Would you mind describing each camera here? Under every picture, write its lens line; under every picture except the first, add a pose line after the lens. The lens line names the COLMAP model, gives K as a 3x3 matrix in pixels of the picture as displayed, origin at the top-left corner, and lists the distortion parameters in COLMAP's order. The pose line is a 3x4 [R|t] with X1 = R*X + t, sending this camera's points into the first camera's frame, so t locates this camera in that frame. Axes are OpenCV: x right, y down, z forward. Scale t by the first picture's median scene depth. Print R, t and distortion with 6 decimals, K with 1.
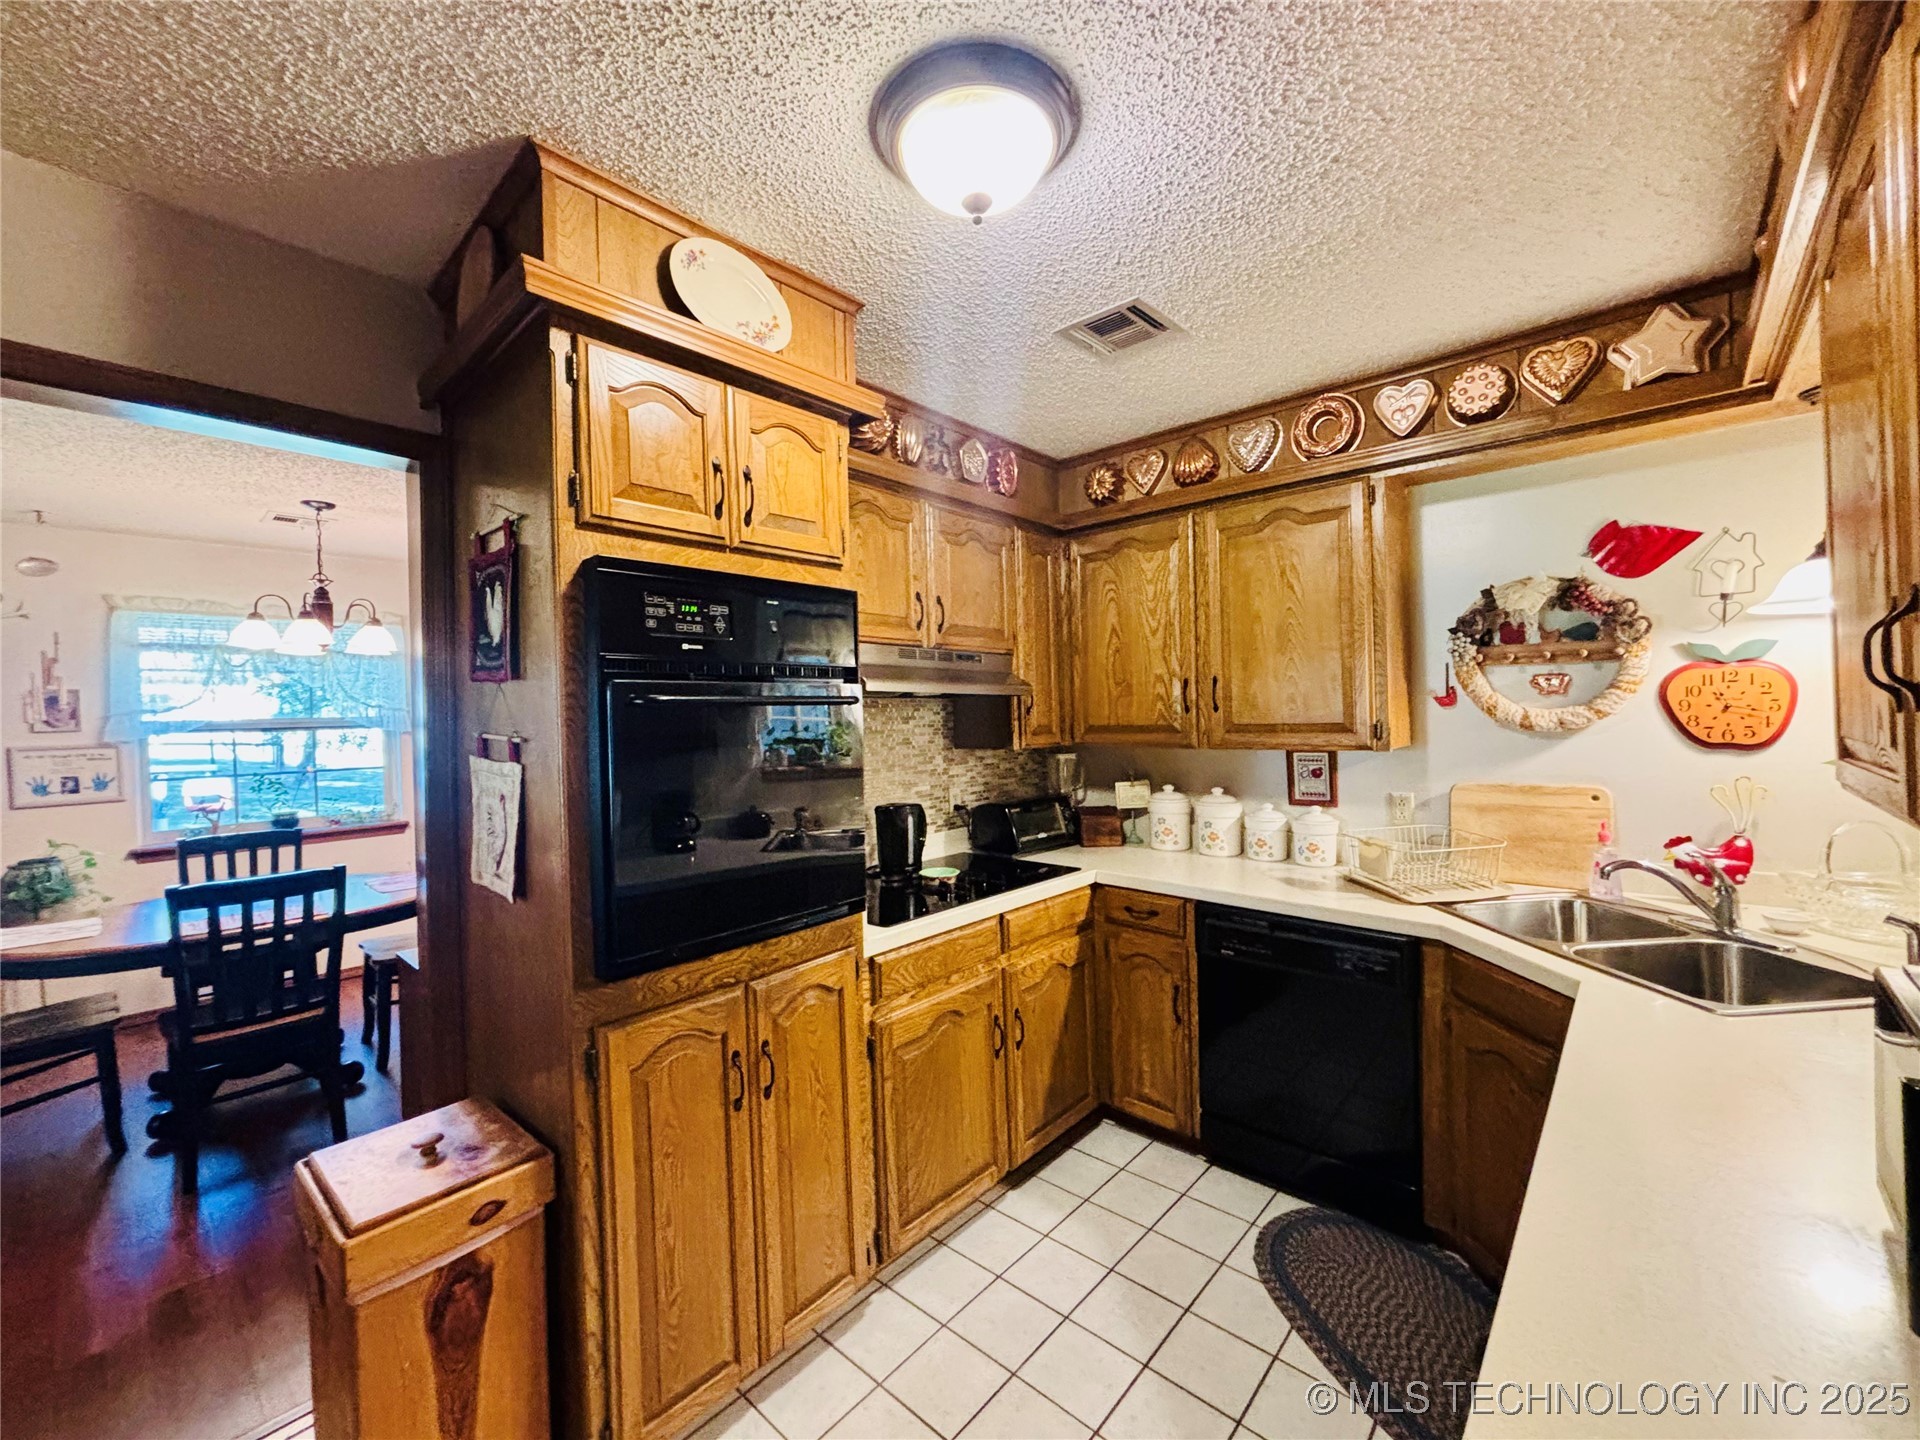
lens RADIAL K [[771.9, 0, 955.5], [0, 771.9, 720.0], [0, 0, 1]] dist [0.003273, -0.000734]
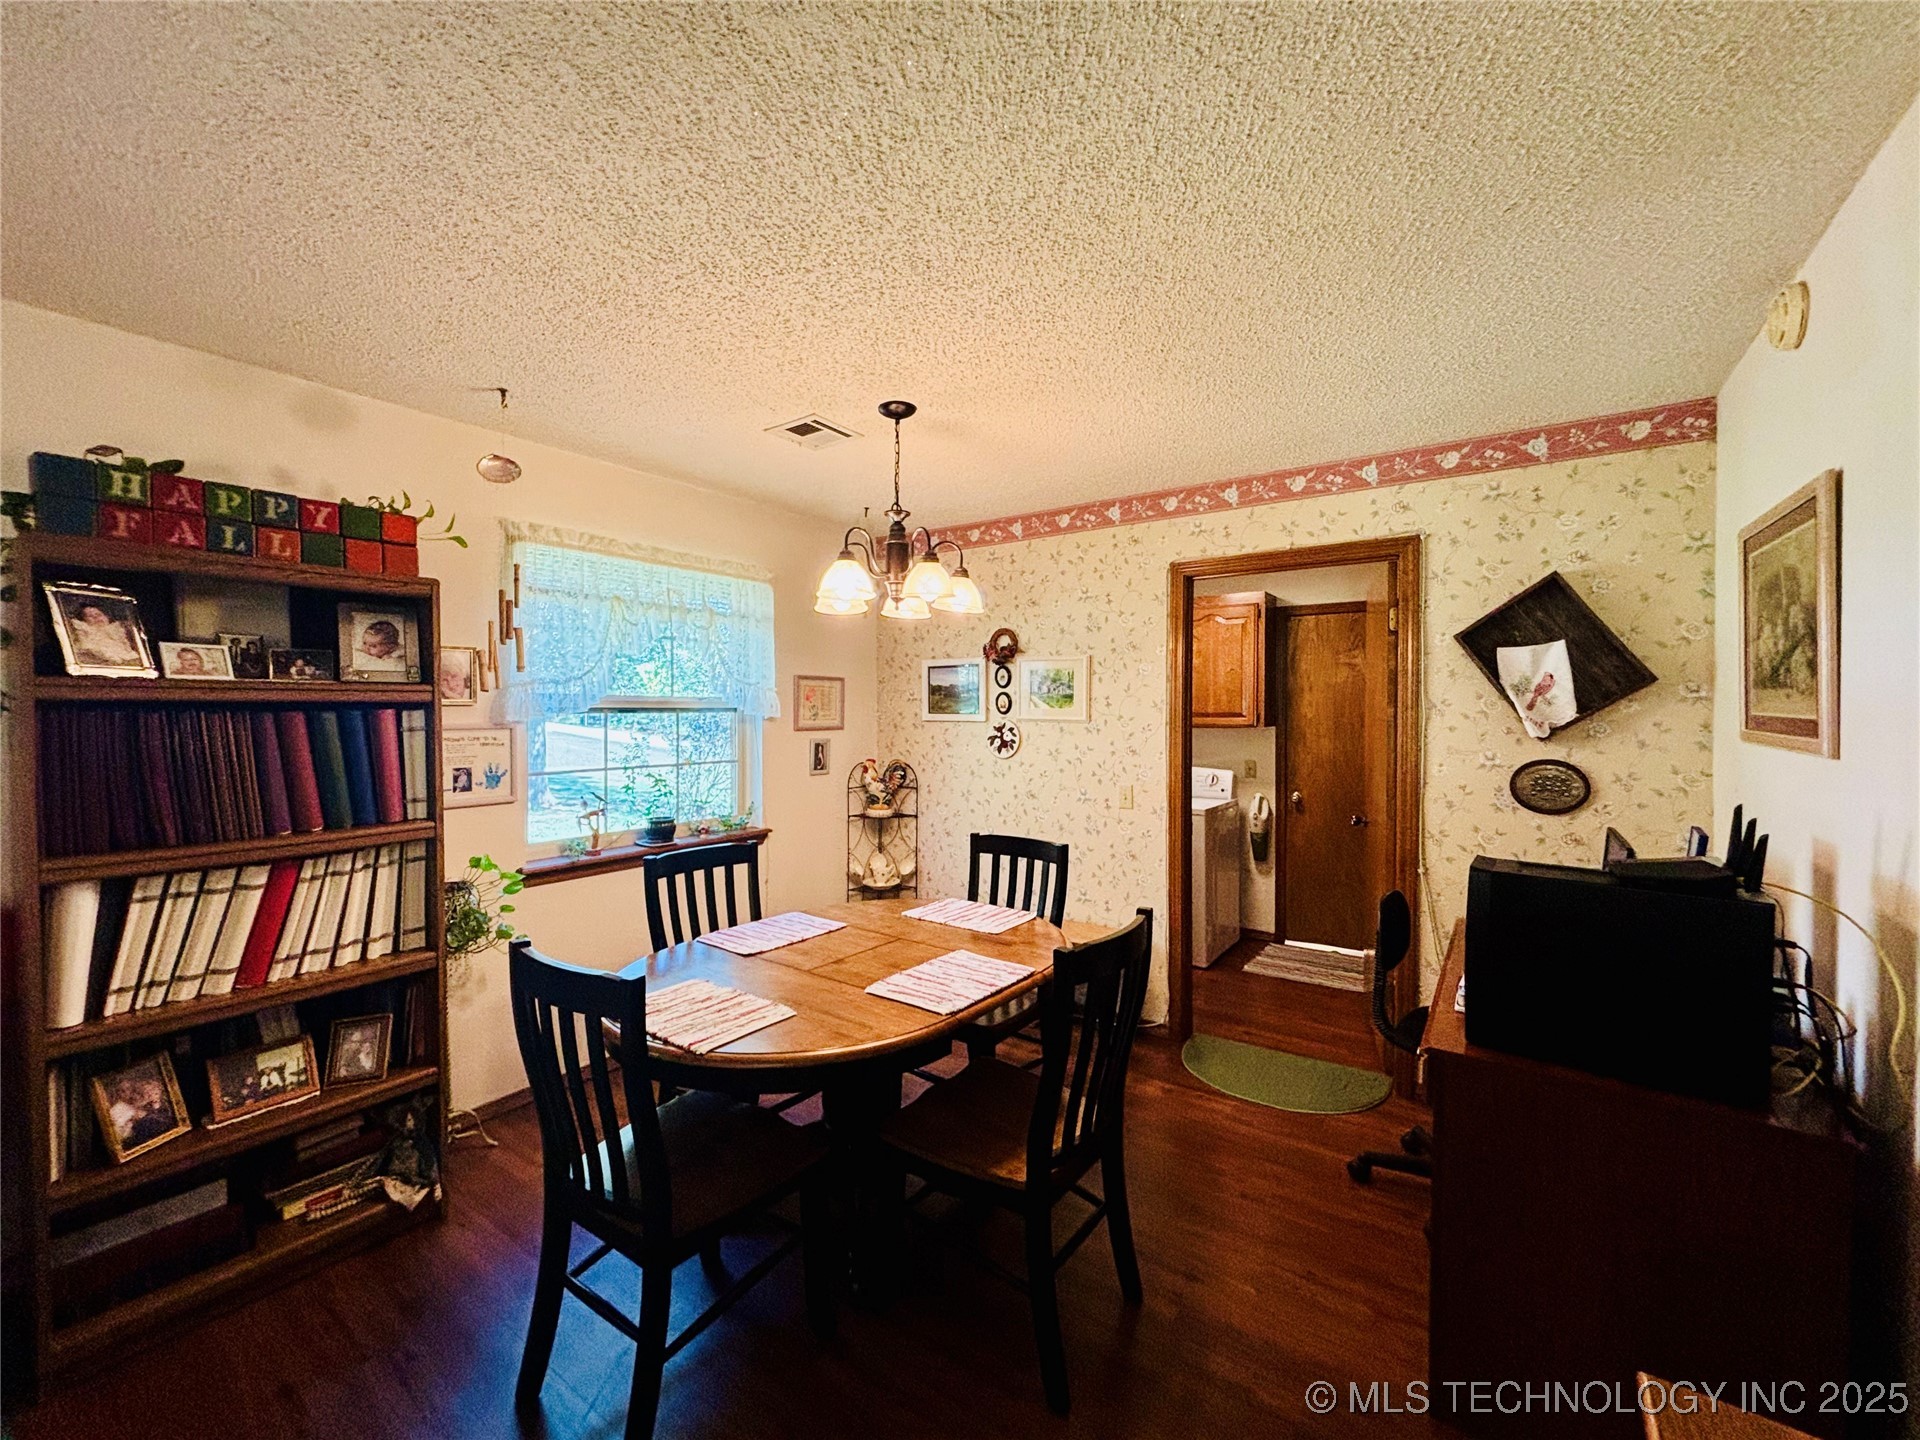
lens RADIAL K [[771.9, 0, 955.5], [0, 771.9, 720.0], [0, 0, 1]] dist [0.003273, -0.000734]
pose [[0.993071, 0.028708, 0.113952, -1.210580], [-0.028628, 0.999587, -0.002338, 0.026574], [-0.113972, -0.000940, 0.993483, 0.366632]]
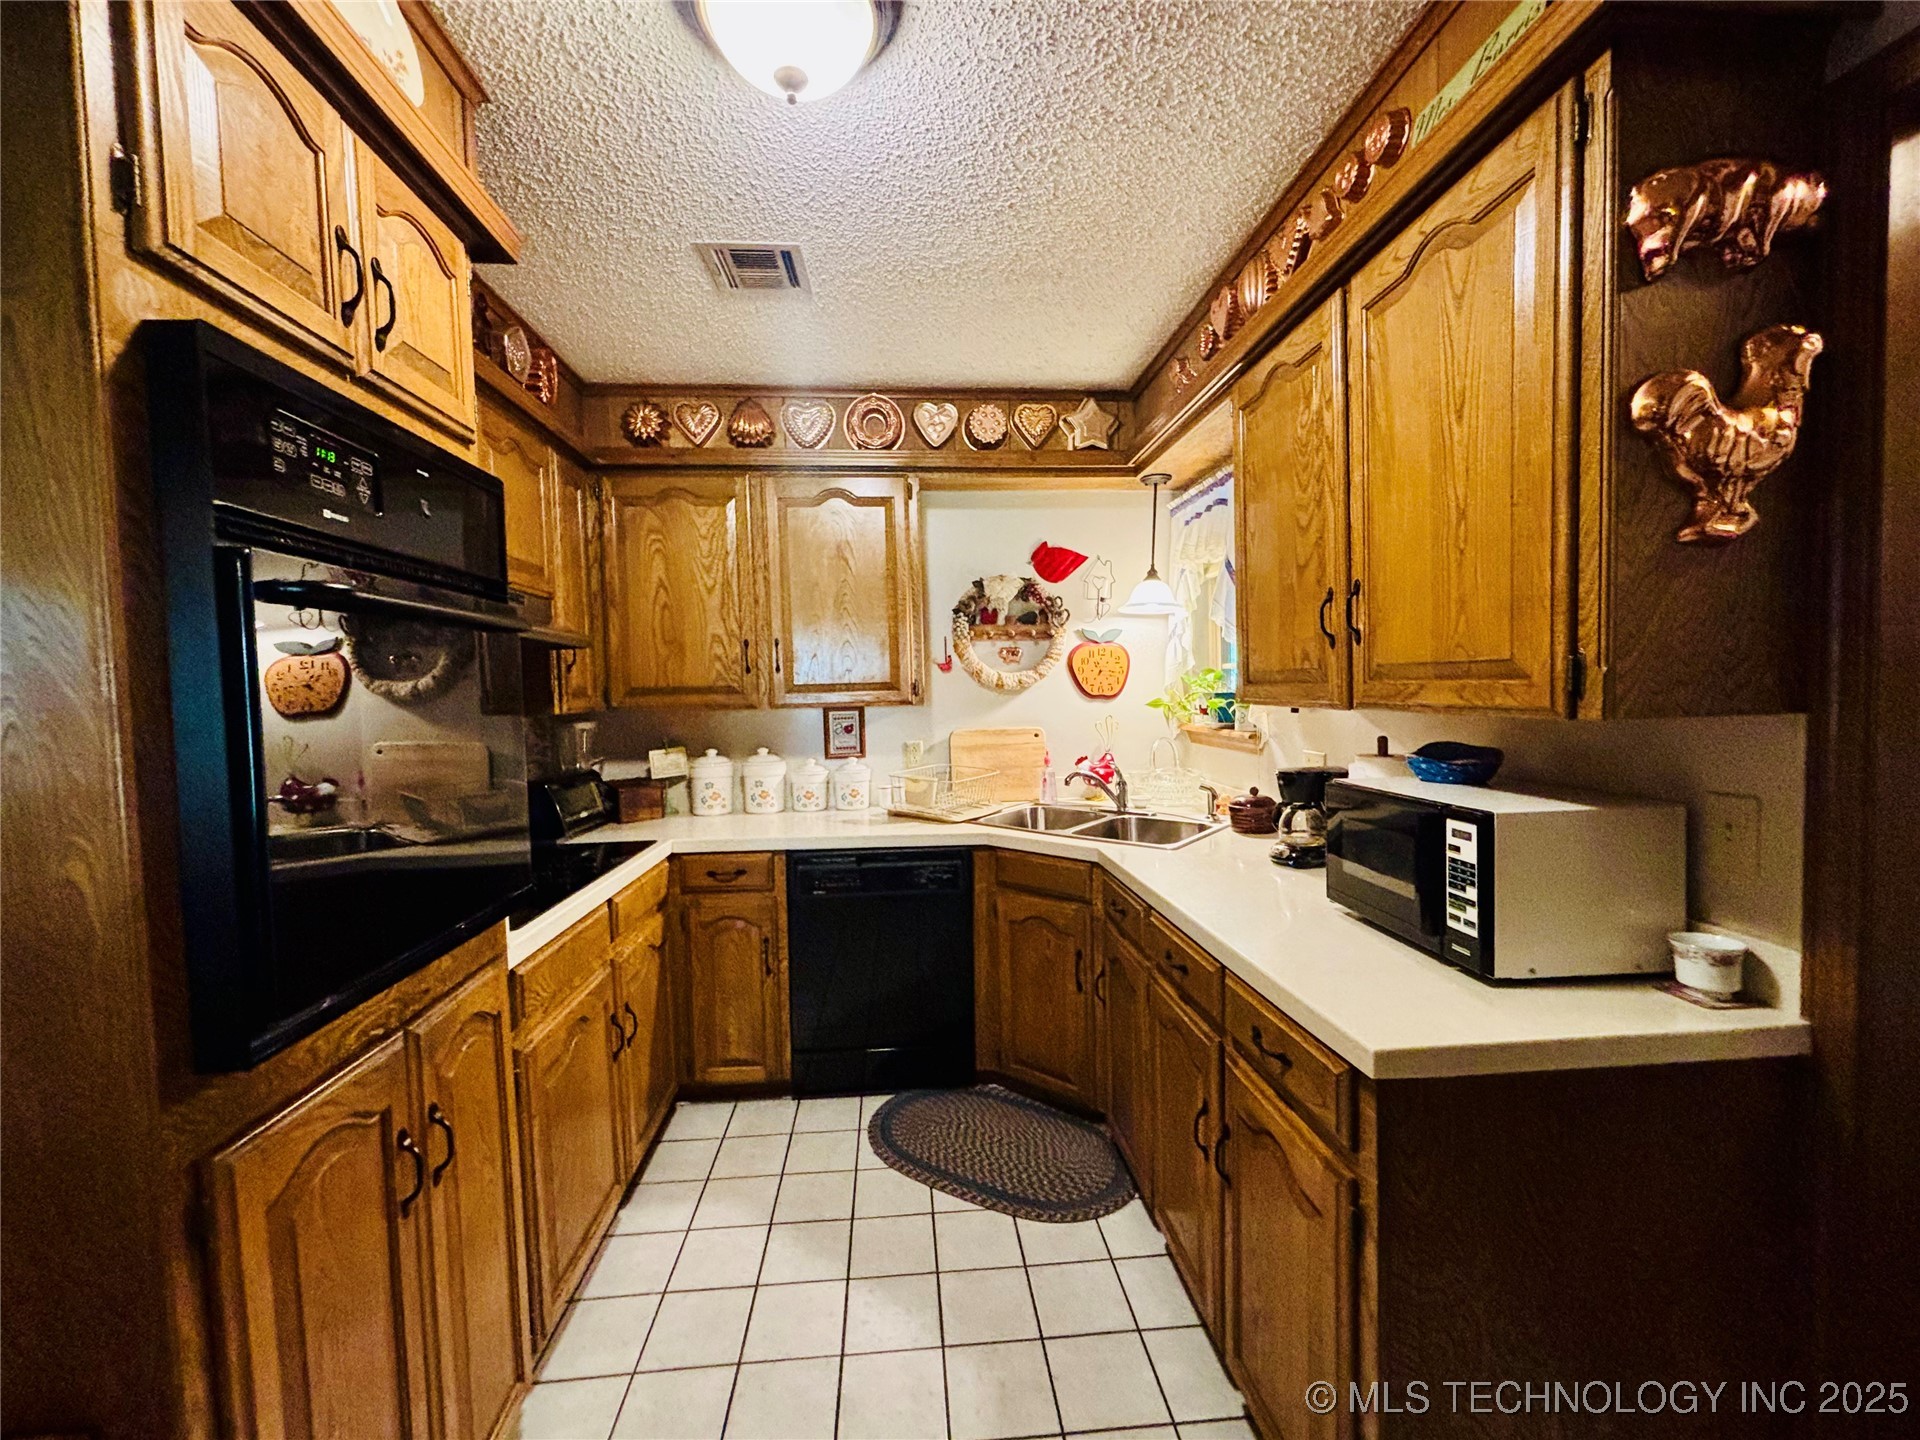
lens RADIAL K [[776.0, 0, 956.7], [0, 776.0, 720.5], [0, 0, 1]] dist [0.030131, -0.014006]
pose [[0.688573, -0.022154, 0.724829, -0.296756], [0.012130, 0.999745, 0.019034, 0.042746], [-0.725066, -0.004314, 0.688666, 0.118835]]
